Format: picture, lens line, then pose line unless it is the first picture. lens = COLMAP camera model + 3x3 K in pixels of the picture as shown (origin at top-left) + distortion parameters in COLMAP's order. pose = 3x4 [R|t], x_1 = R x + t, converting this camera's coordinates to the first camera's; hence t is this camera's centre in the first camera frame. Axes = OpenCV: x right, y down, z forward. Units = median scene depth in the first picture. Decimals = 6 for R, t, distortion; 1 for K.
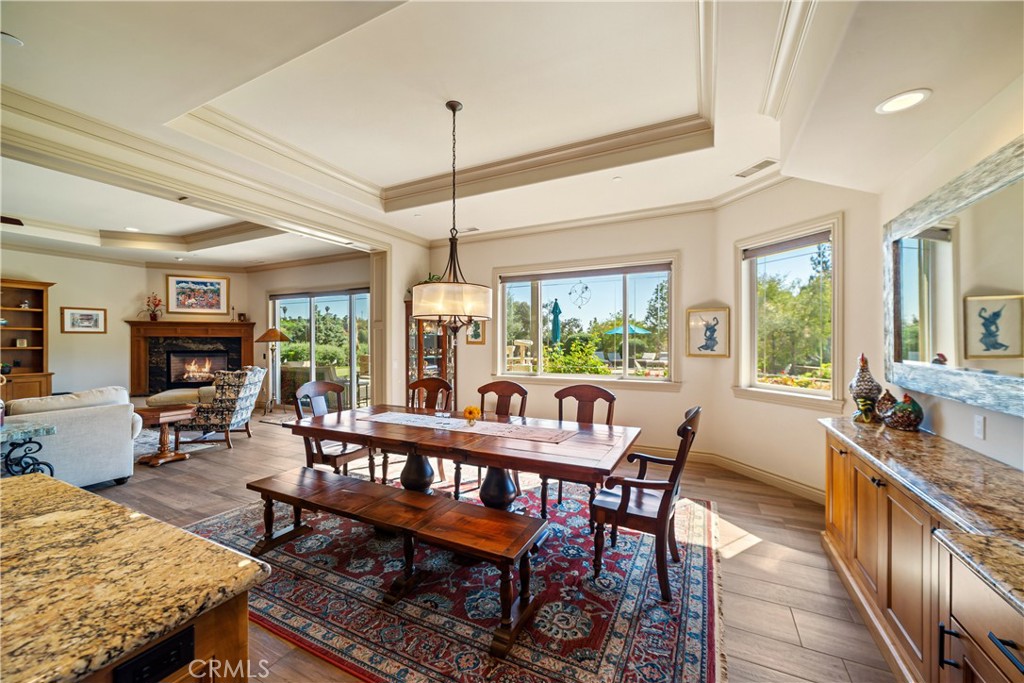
lens RADIAL K [[388.8, 0, 516.7], [0, 388.8, 342.8], [0, 0, 1]] dist [-0.001237, 0.000032]
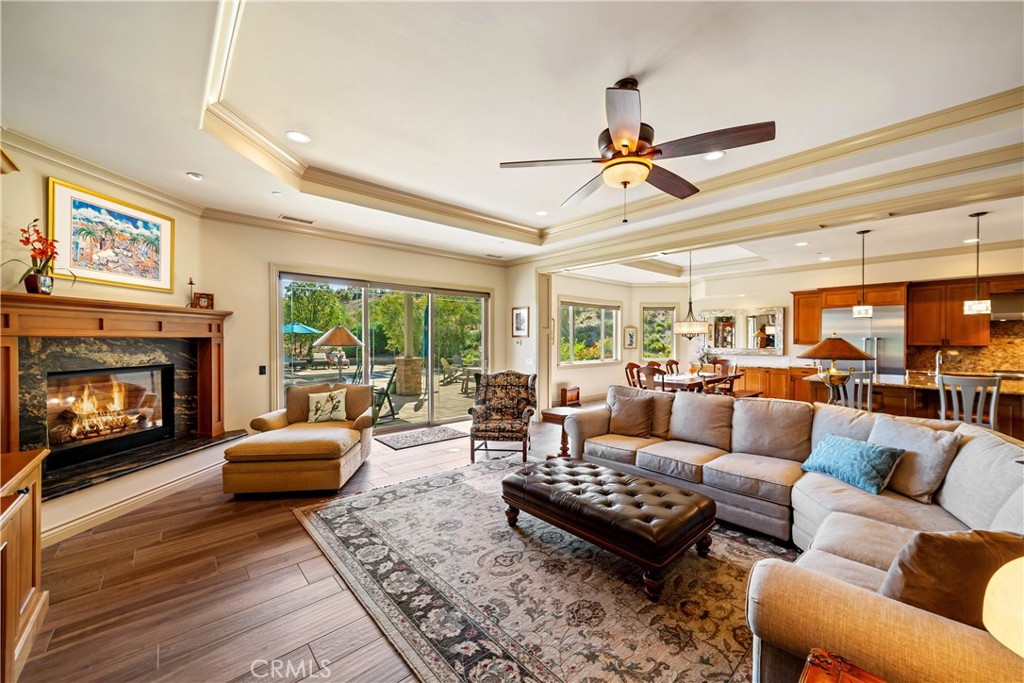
lens RADIAL K [[388.8, 0, 519.5], [0, 388.8, 343.4], [0, 0, 1]] dist [-0.001237, 0.000032]
pose [[0.367222, -0.009903, 0.930080, -1.259927], [0.001870, 0.999949, 0.009909, -0.013257], [-0.930131, -0.001899, 0.367222, 0.480519]]
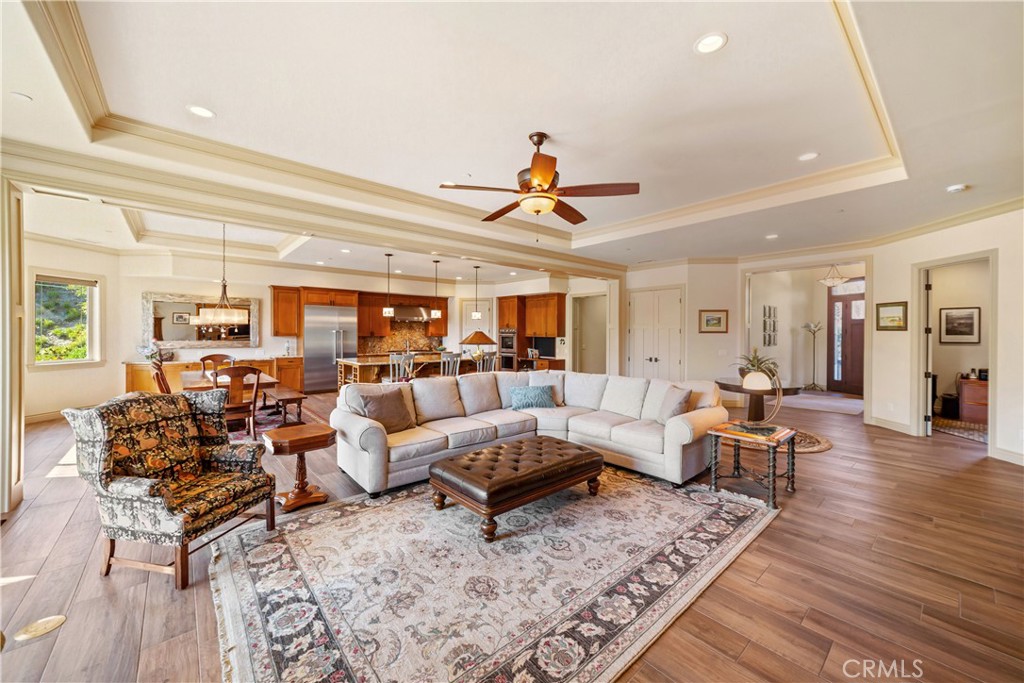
lens RADIAL K [[388.8, 0, 515.1], [0, 388.8, 339.4], [0, 0, 1]] dist [-0.001237, 0.000032]
pose [[-0.922547, -0.011421, 0.385717, -1.027266], [-0.005045, 0.999833, 0.017539, -0.012418], [-0.385853, 0.014235, -0.922451, 0.998108]]
